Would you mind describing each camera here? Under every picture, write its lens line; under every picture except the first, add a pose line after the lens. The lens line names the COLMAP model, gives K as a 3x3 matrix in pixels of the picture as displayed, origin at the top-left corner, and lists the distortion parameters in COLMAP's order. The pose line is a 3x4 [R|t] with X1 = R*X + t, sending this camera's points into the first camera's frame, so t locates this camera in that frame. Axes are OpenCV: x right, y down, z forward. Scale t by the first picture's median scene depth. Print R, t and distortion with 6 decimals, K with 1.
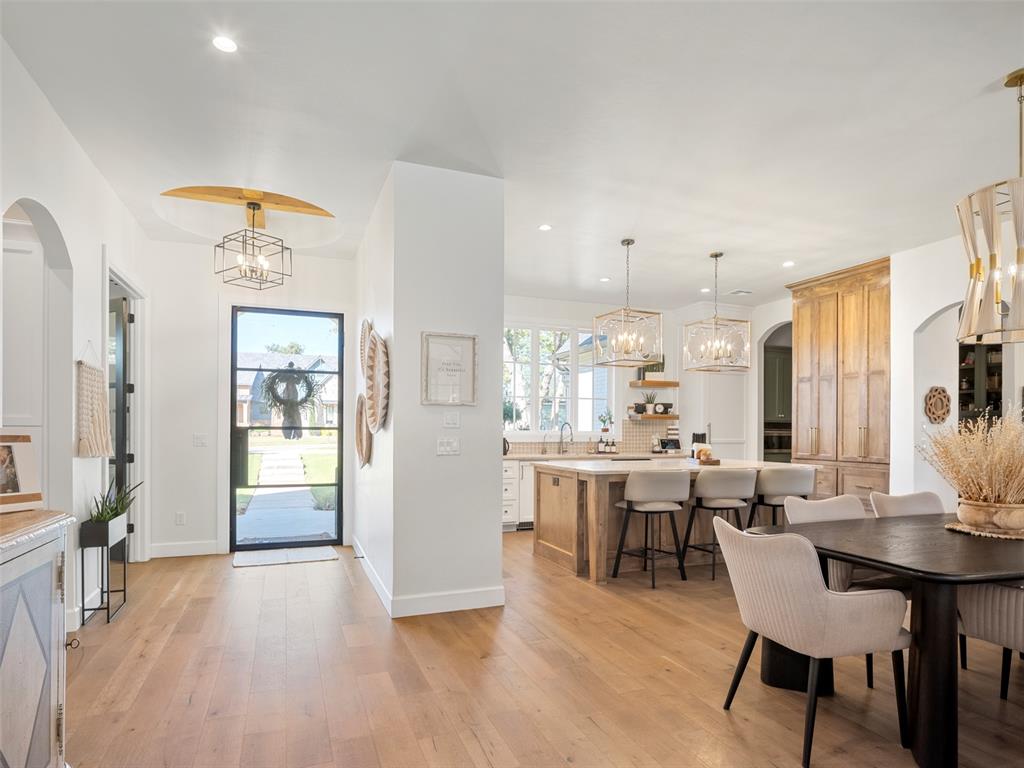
lens RADIAL K [[572.3, 0, 510.6], [0, 572.3, 427.9], [0, 0, 1]] dist [0.000516, -0.000095]
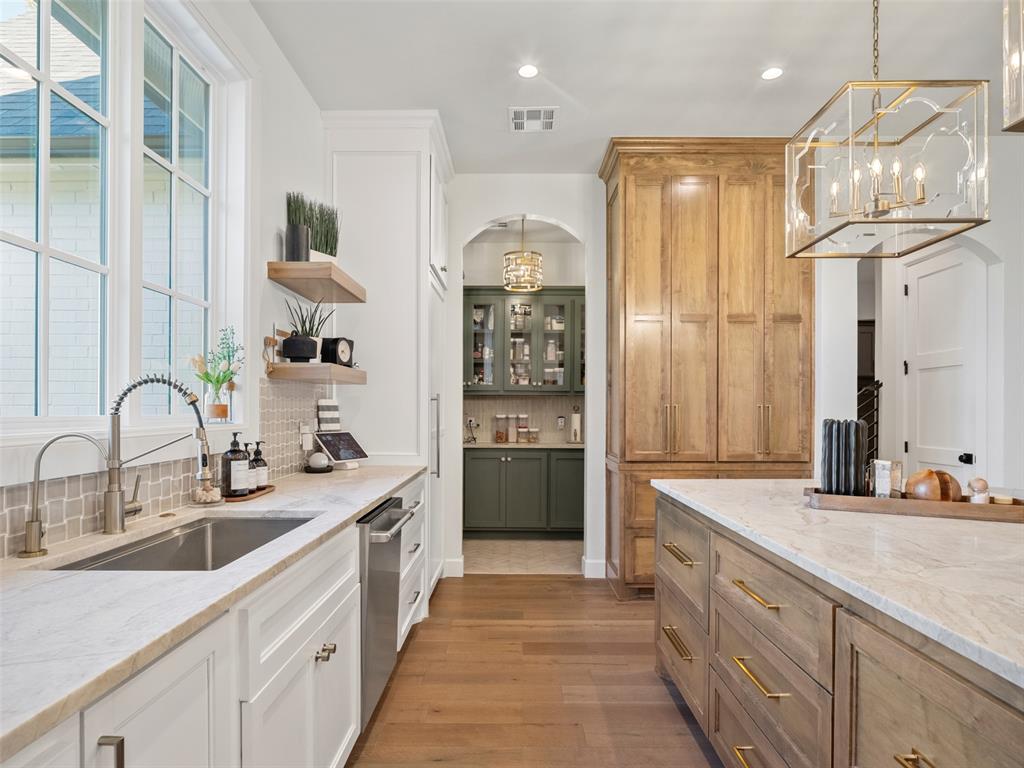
lens RADIAL K [[582.3, 0, 510.0], [0, 582.3, 408.0], [0, 0, 1]] dist [-0.000092, 0.001060]
pose [[0.374612, -0.002409, 0.927179, -0.050083], [-0.003246, 0.999987, 0.003910, 0.000564], [-0.927176, -0.004474, 0.374599, 0.771313]]
